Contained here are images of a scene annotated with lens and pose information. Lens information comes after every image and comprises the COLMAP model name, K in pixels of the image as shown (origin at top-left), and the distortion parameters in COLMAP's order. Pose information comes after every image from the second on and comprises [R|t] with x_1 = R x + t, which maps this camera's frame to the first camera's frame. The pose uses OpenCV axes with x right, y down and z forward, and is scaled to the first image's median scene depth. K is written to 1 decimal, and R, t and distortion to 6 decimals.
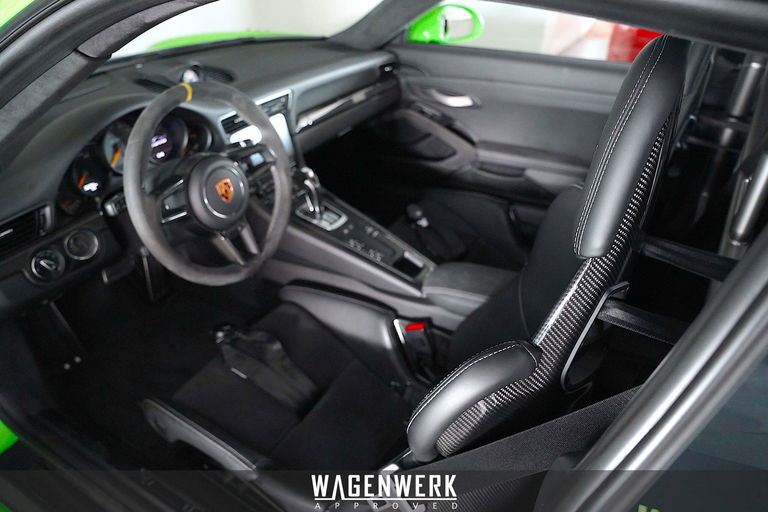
lens RADIAL K [[521.5, 0, 384.0], [0, 521.5, 256.0], [0, 0, 1]] dist [-0.178235, 0.122774]
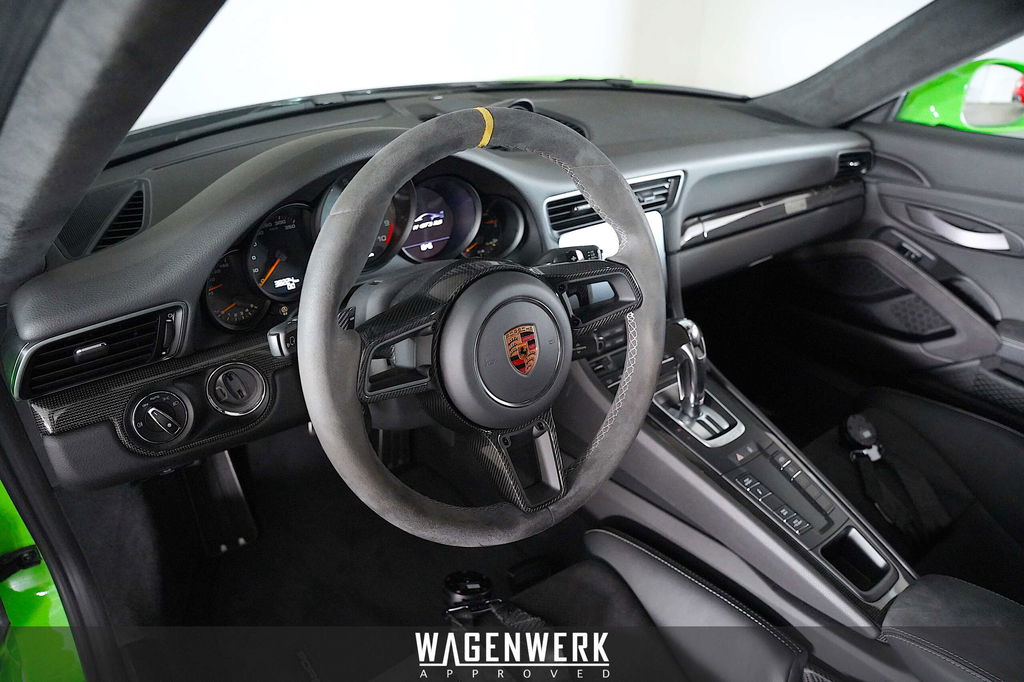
lens RADIAL K [[695.3, 0, 512.0], [0, 695.3, 341.0], [0, 0, 1]] dist [-0.178235, 0.122774]
pose [[0.924266, 0.195070, -0.328146, -0.083333], [-0.224293, 0.973063, -0.053301, -0.072679], [0.308909, 0.122865, 0.943122, 0.296842]]
